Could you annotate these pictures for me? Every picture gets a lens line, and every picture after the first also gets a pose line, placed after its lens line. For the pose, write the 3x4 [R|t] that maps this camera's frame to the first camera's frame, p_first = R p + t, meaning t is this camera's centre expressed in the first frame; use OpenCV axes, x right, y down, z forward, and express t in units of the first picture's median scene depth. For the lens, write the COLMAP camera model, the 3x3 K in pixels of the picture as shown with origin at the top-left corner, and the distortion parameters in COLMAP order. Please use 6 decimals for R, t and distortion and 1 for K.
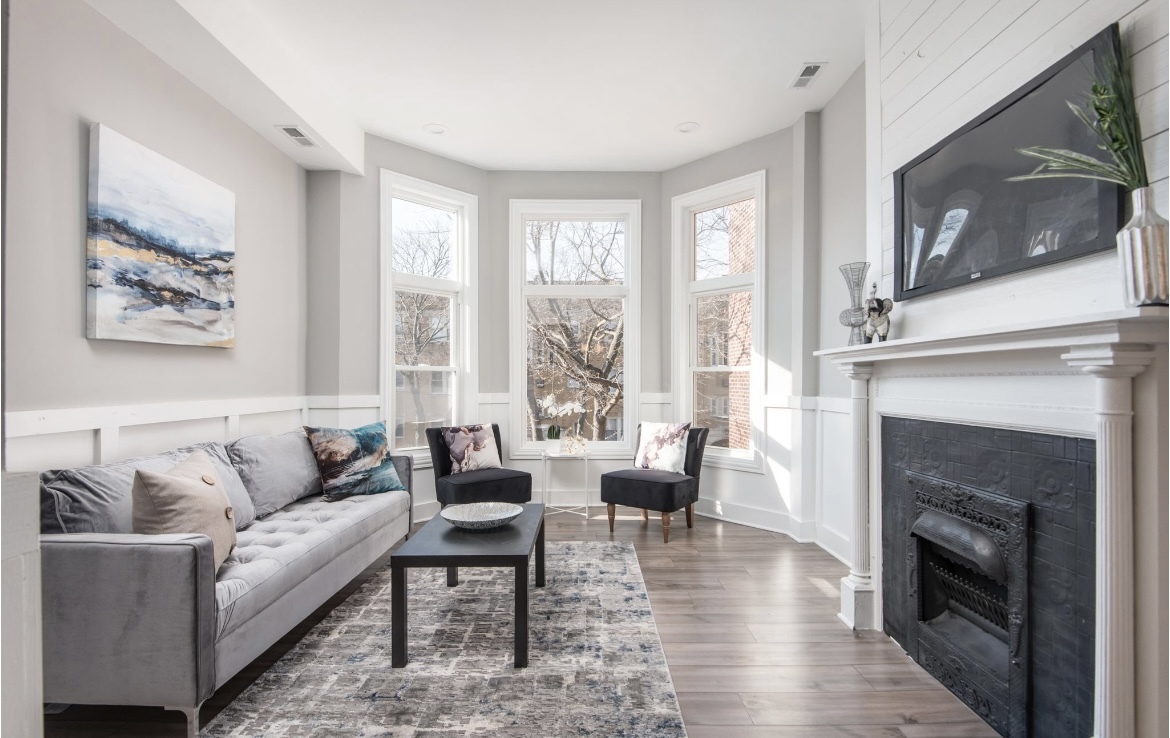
lens RADIAL K [[532.2, 0, 586.7], [0, 532.2, 383.0], [0, 0, 1]] dist [0.000174, 0.000007]
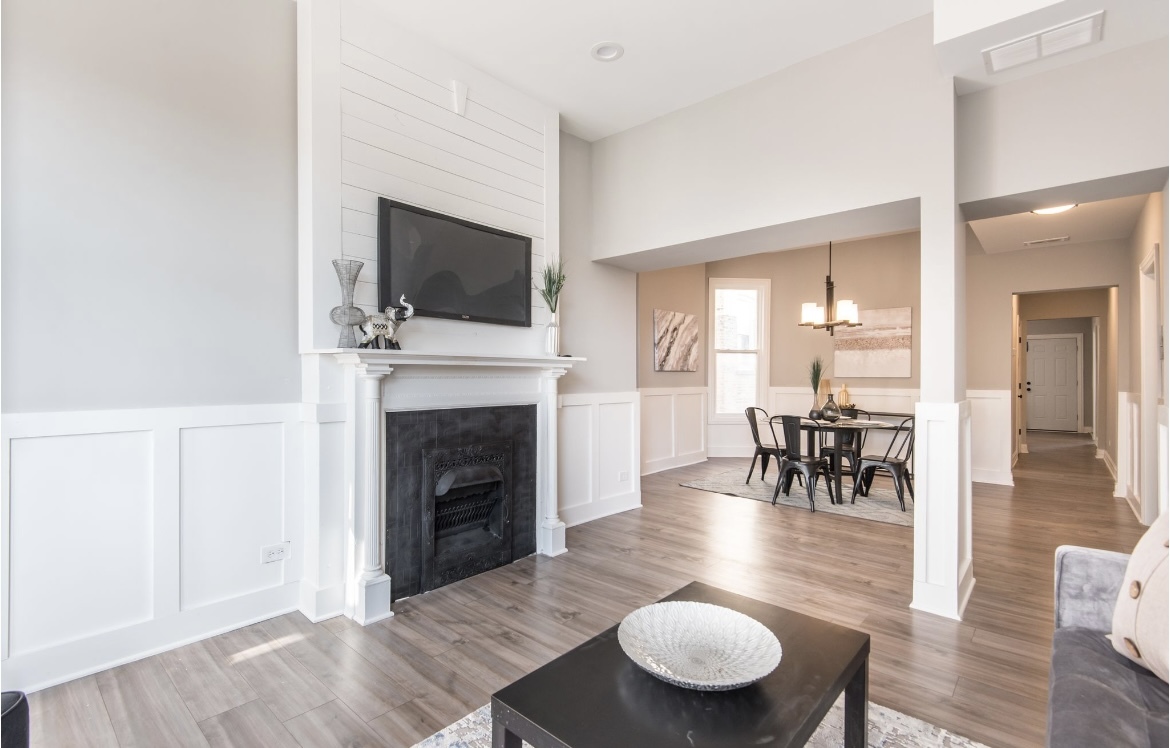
lens RADIAL K [[528.5, 0, 585.0], [0, 528.5, 374.0], [0, 0, 1]] dist [0.000076, 0.000016]
pose [[-0.743458, 0.000358, 0.668782, -0.561468], [-0.000946, 0.999998, -0.001587, -0.019963], [-0.668781, -0.001813, -0.743457, 1.738080]]
